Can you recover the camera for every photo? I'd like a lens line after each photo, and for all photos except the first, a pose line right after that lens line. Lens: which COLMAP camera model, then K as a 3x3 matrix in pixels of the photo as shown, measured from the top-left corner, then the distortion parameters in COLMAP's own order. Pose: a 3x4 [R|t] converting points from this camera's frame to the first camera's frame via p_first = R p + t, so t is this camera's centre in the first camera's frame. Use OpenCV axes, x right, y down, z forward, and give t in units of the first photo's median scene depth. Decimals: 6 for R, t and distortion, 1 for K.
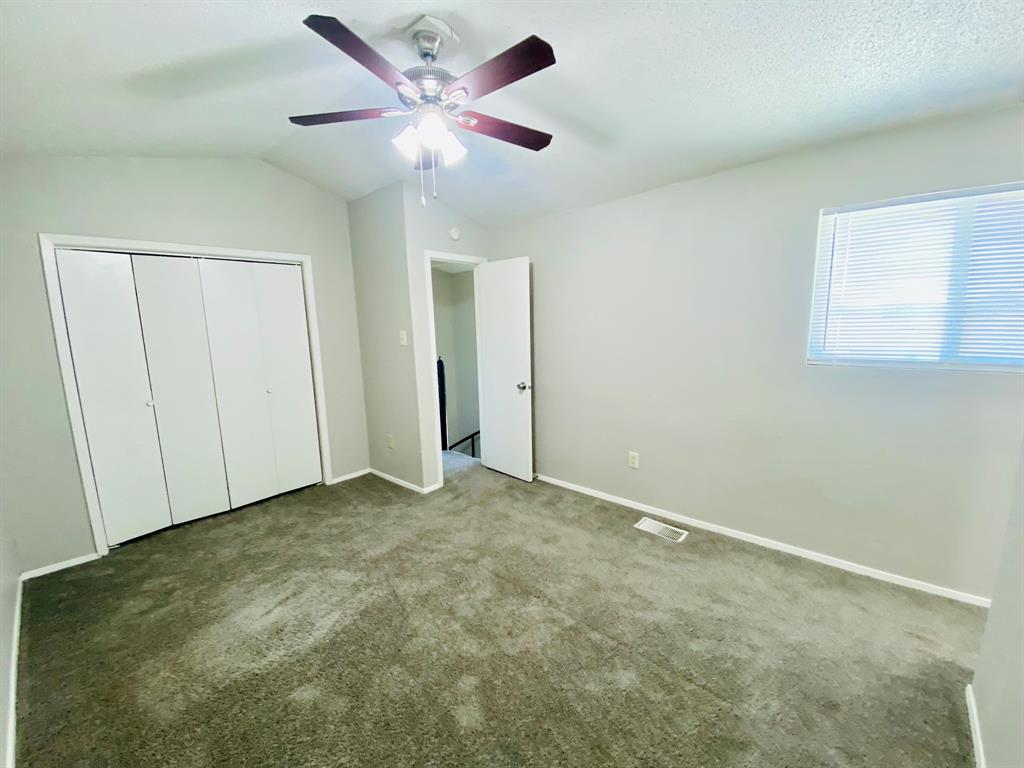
lens RADIAL K [[413.3, 0, 514.3], [0, 413.3, 383.6], [0, 0, 1]] dist [-0.001189, -0.000396]
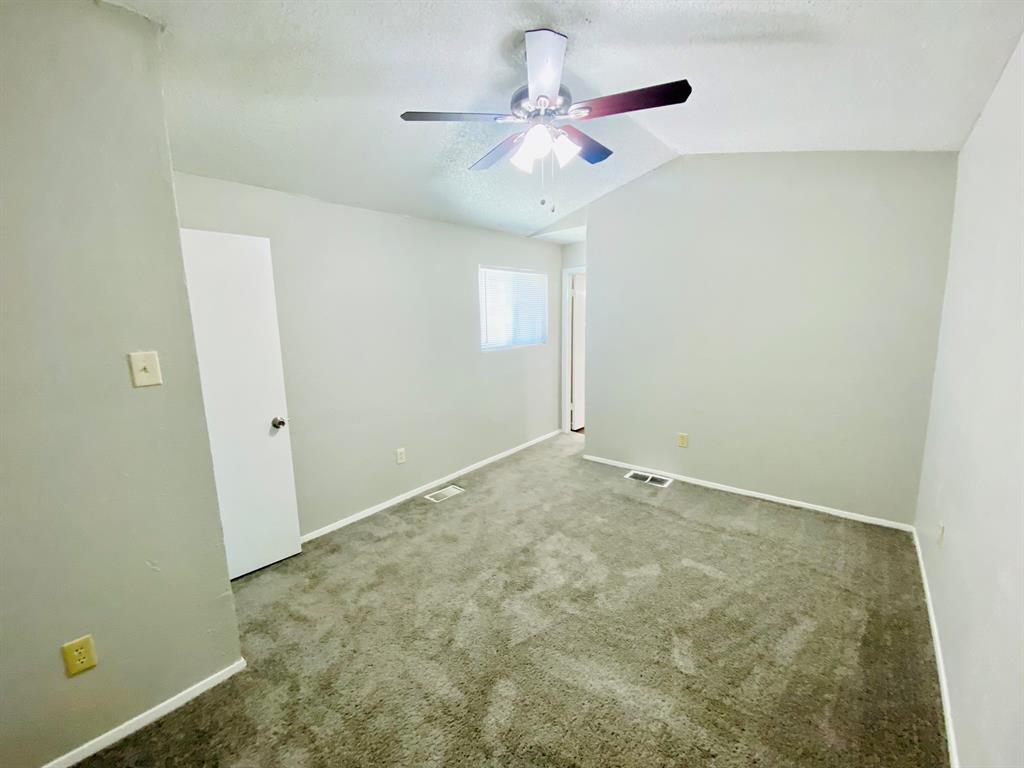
lens RADIAL K [[410.4, 0, 513.1], [0, 410.4, 388.4], [0, 0, 1]] dist [-0.000142, -0.000073]
pose [[-0.055362, -0.139014, 0.988742, -0.875719], [0.165569, 0.975273, 0.146391, -0.110346], [-0.984643, 0.171809, -0.030976, 0.813160]]
